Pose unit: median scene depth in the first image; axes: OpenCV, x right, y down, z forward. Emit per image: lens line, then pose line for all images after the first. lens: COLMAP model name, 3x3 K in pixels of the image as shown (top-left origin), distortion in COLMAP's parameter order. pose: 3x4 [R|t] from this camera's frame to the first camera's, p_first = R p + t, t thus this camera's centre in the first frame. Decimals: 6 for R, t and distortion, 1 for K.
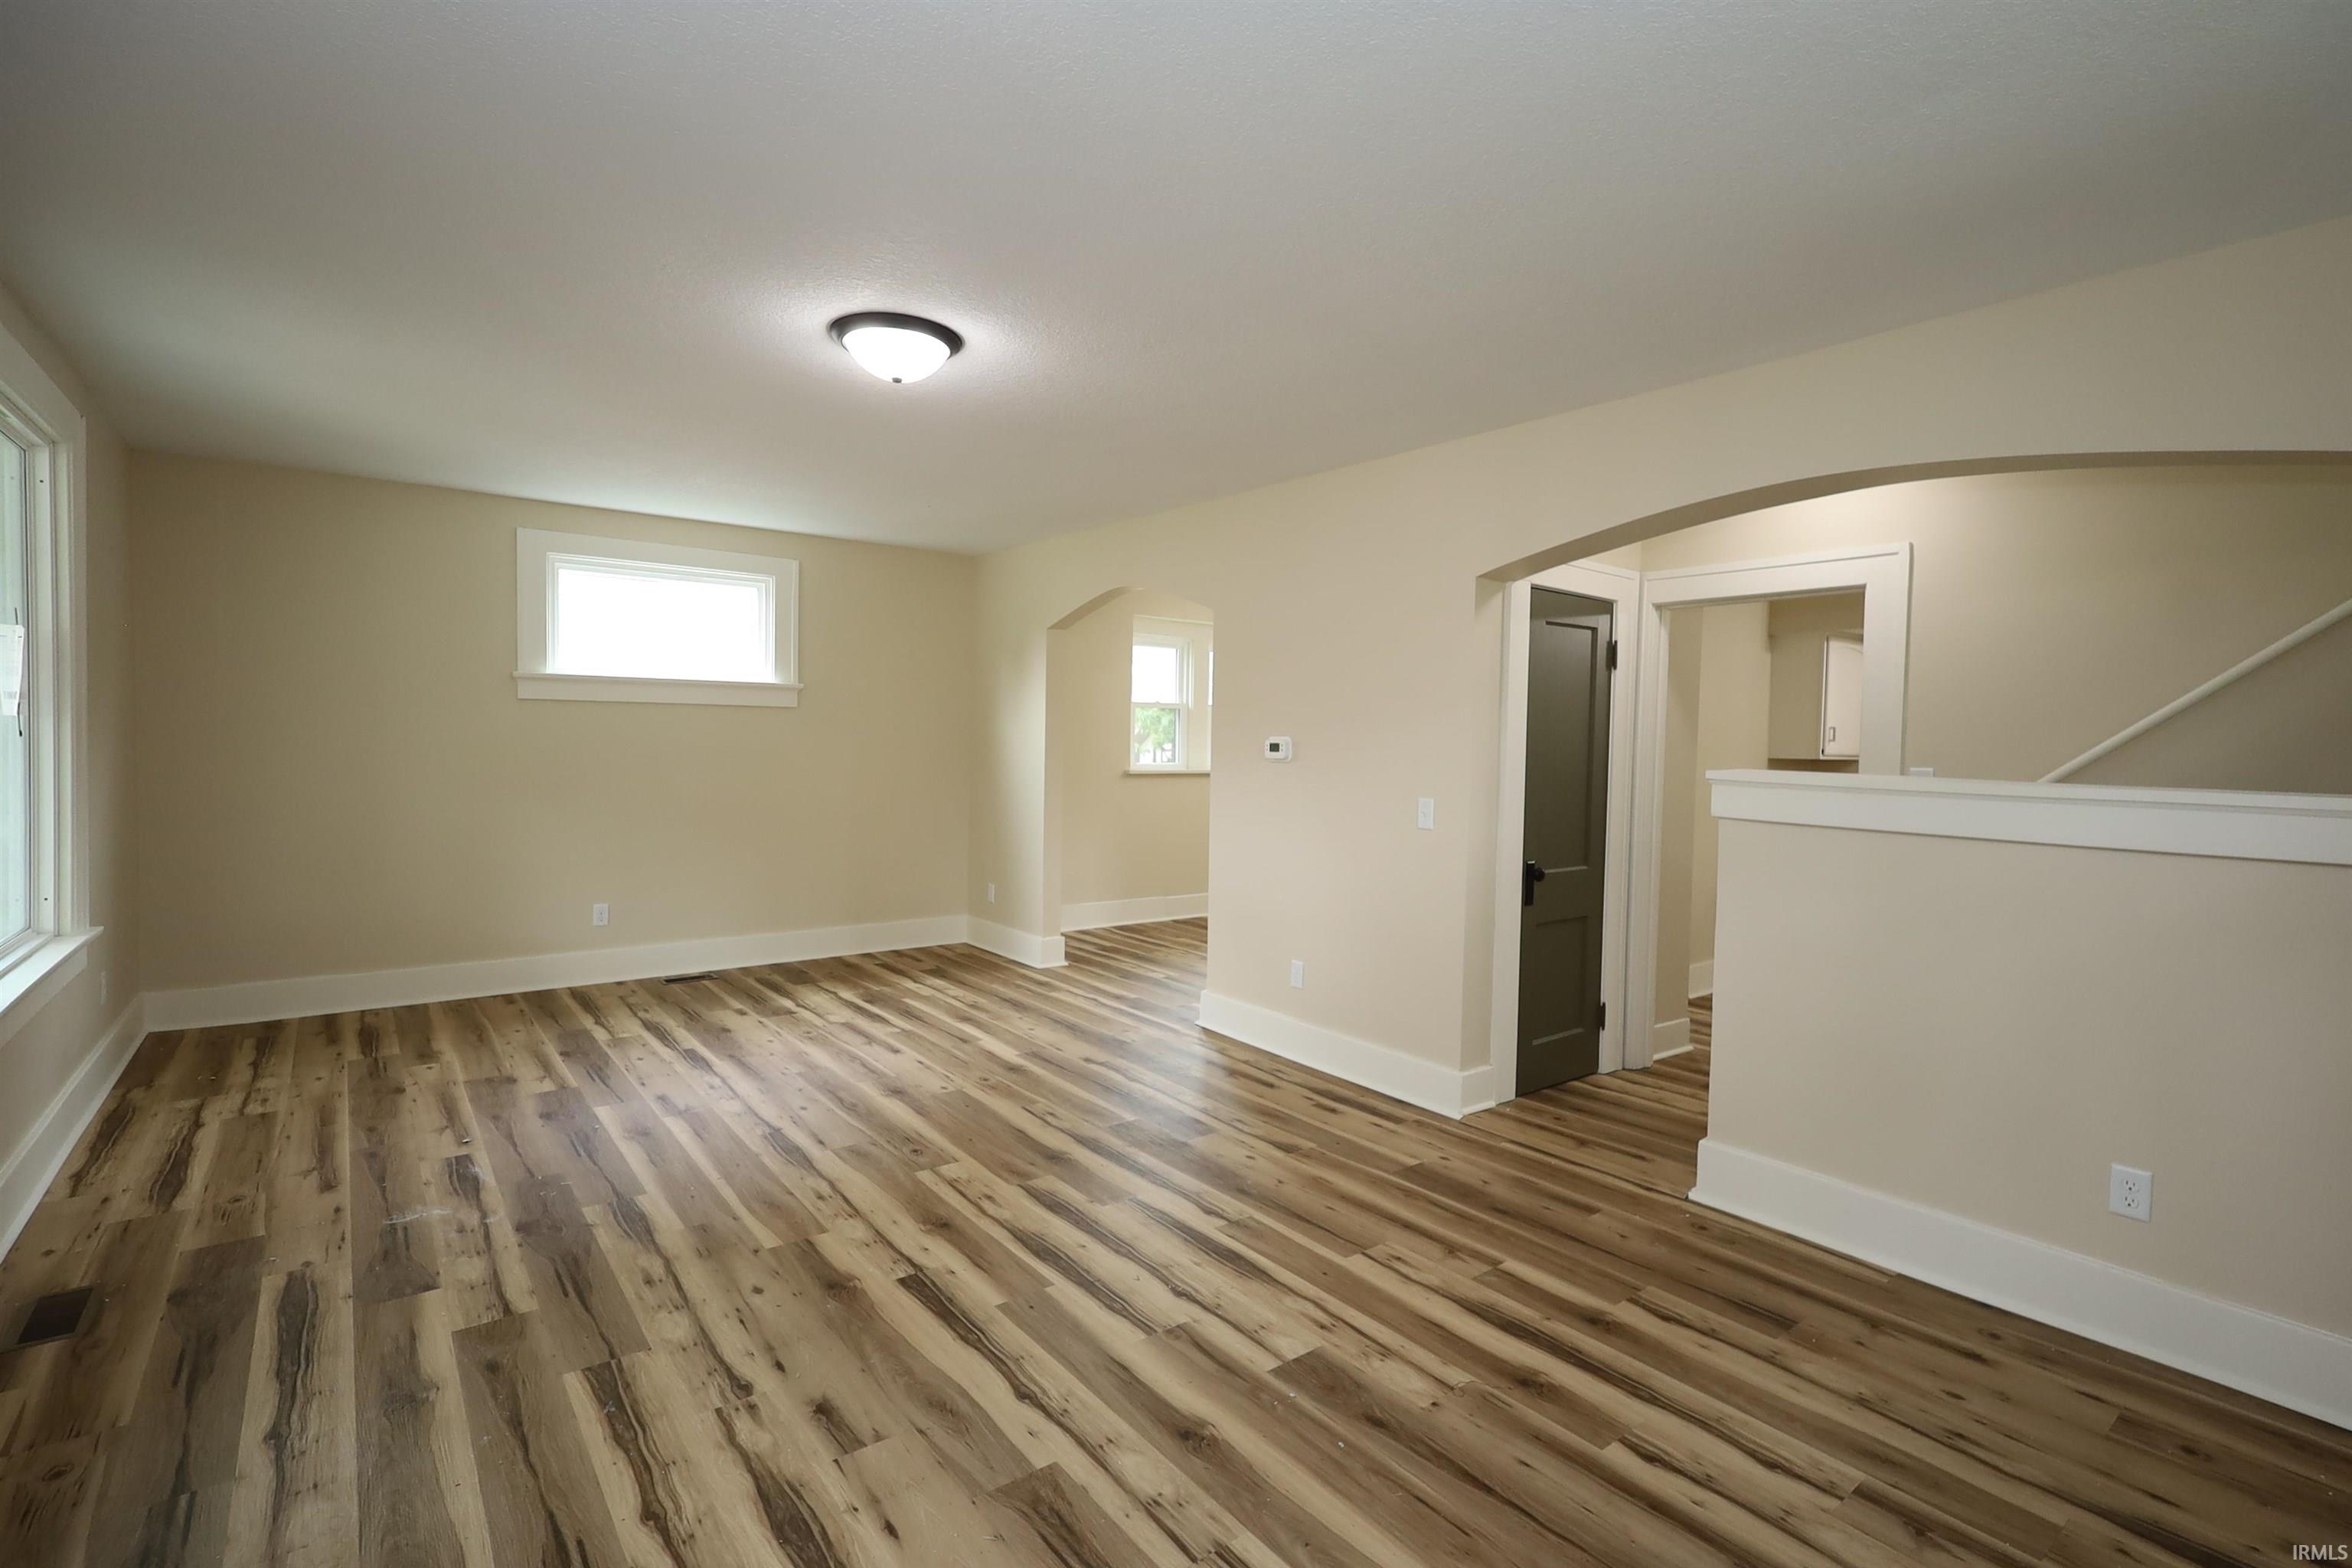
lens RADIAL K [[1080.9, 0, 1176.1], [0, 1080.9, 780.3], [0, 0, 1]] dist [-0.000627, -0.001437]
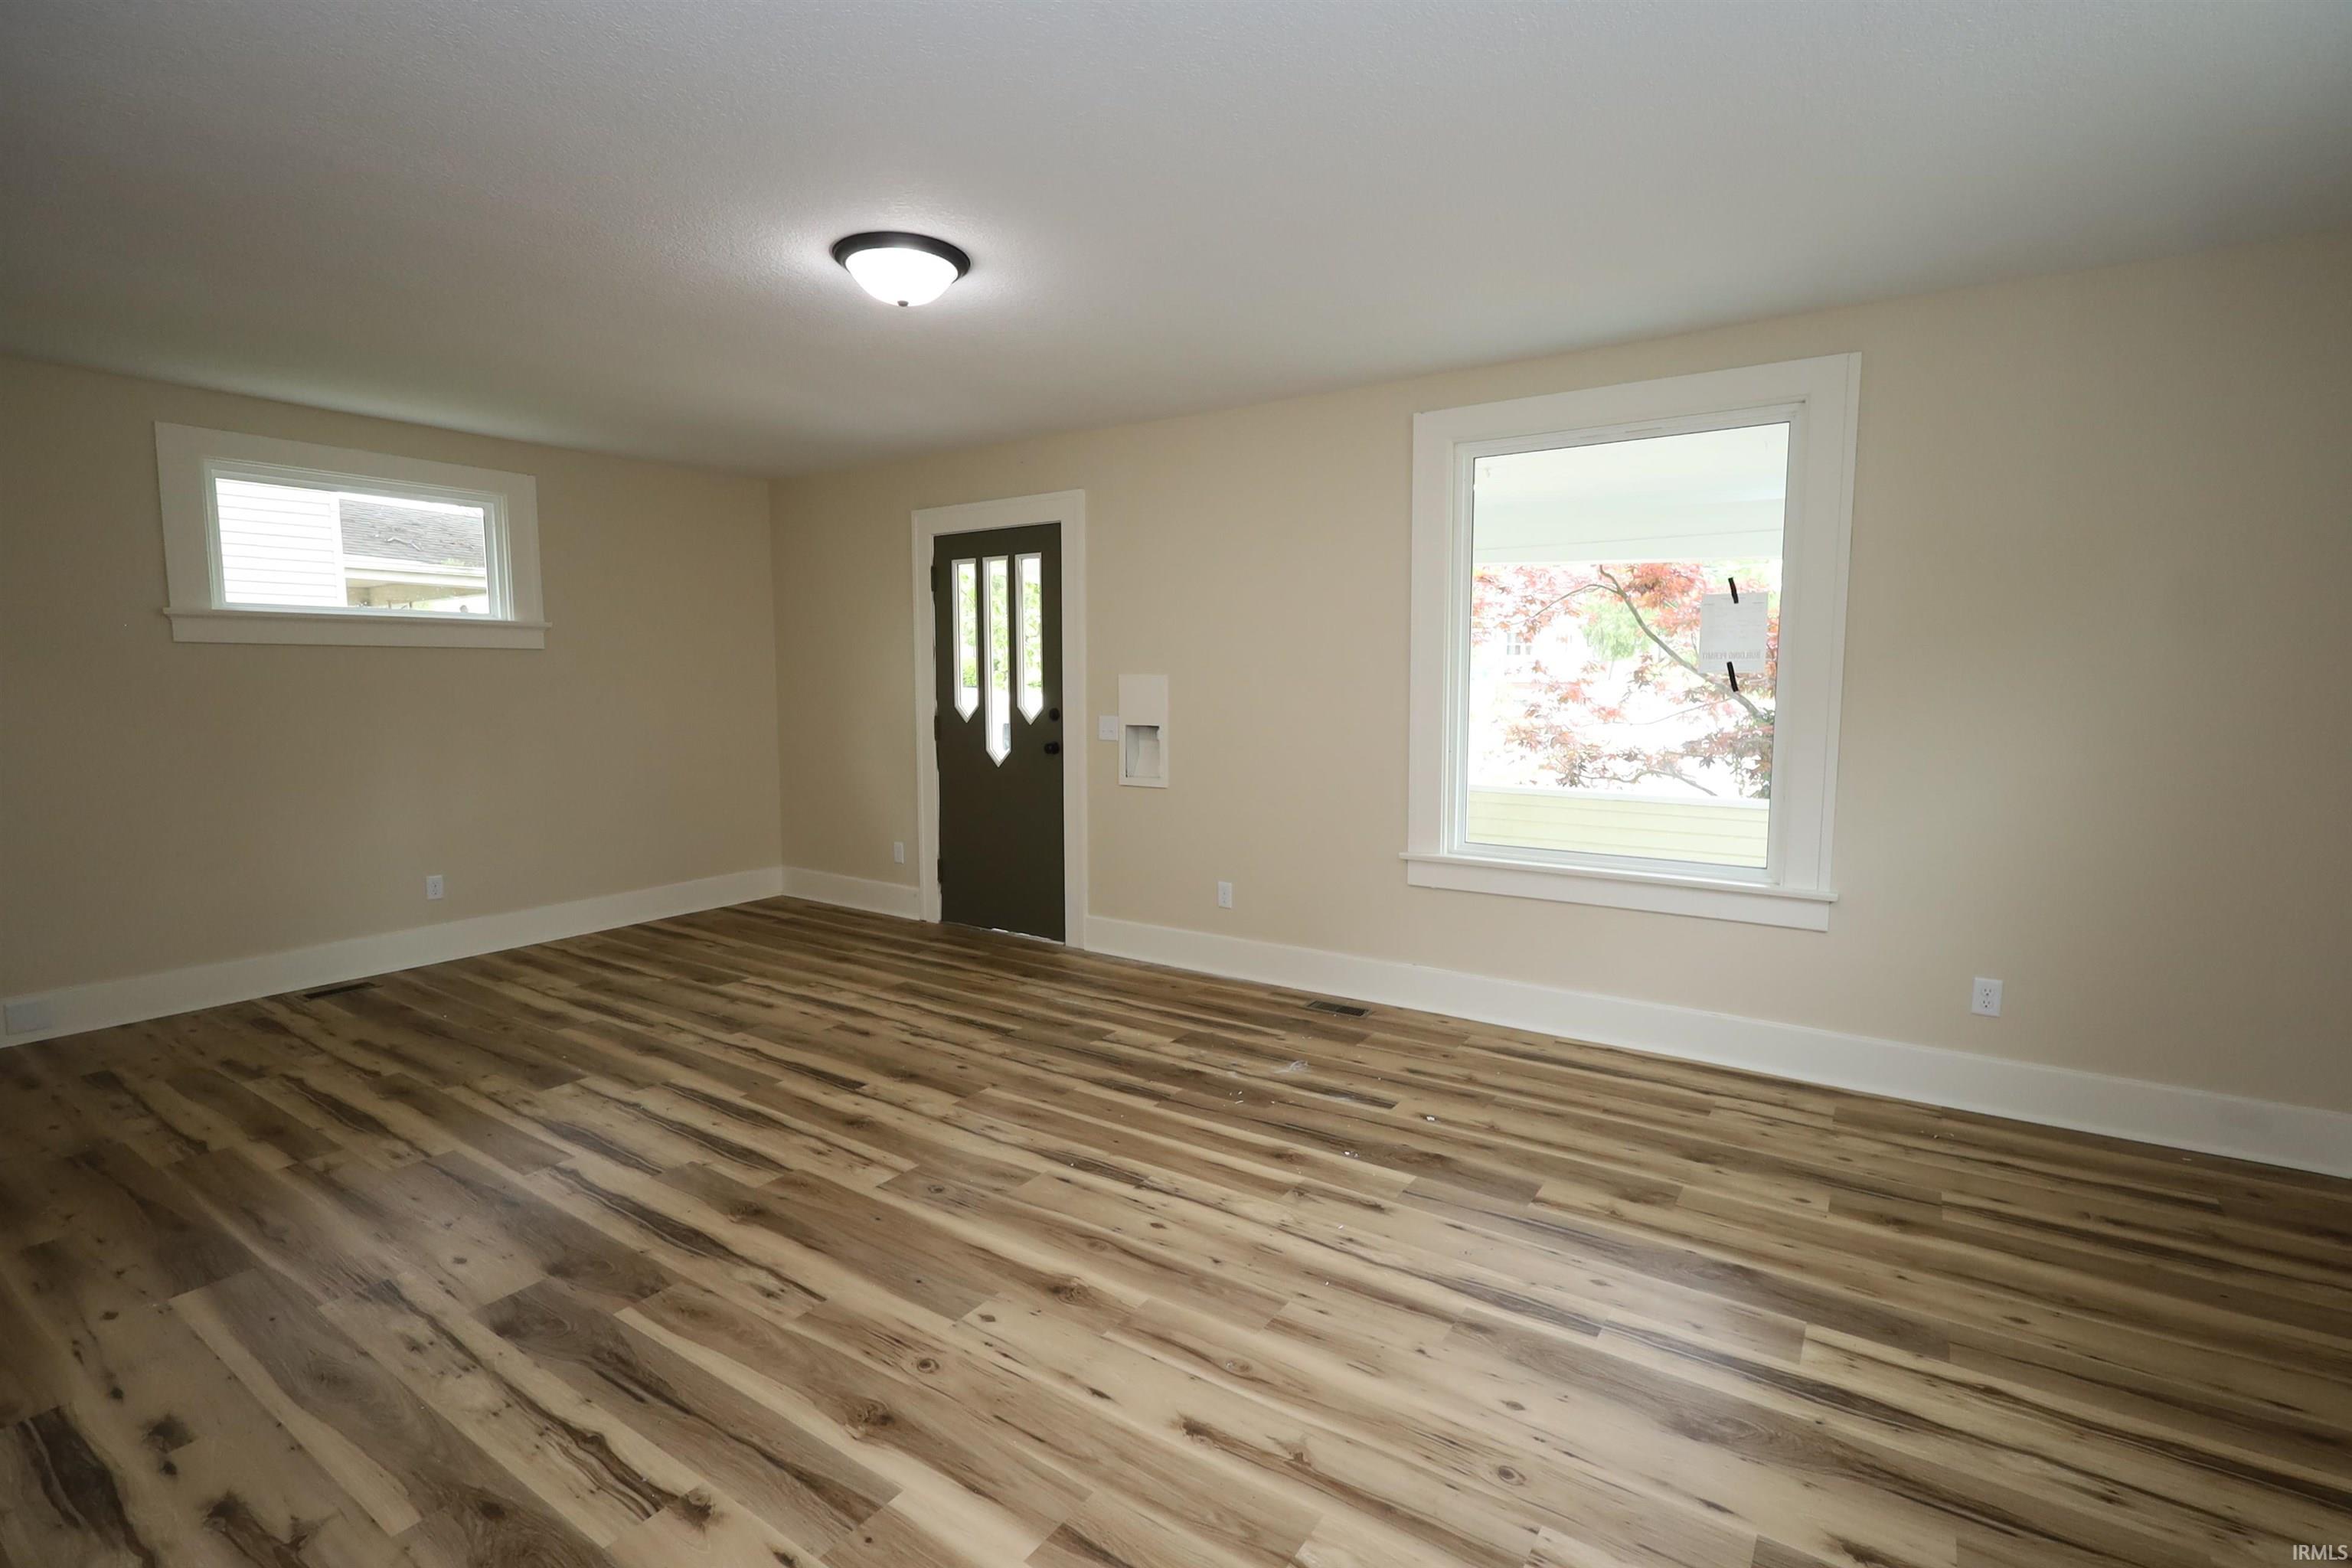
lens RADIAL K [[1080.9, 0, 1189.8], [0, 1080.9, 791.3], [0, 0, 1]] dist [-0.000627, -0.001437]
pose [[-0.948304, 0.016387, -0.316941, -0.191829], [-0.027921, 0.990486, 0.134754, -0.077476], [0.316134, 0.136637, -0.938824, 2.036398]]
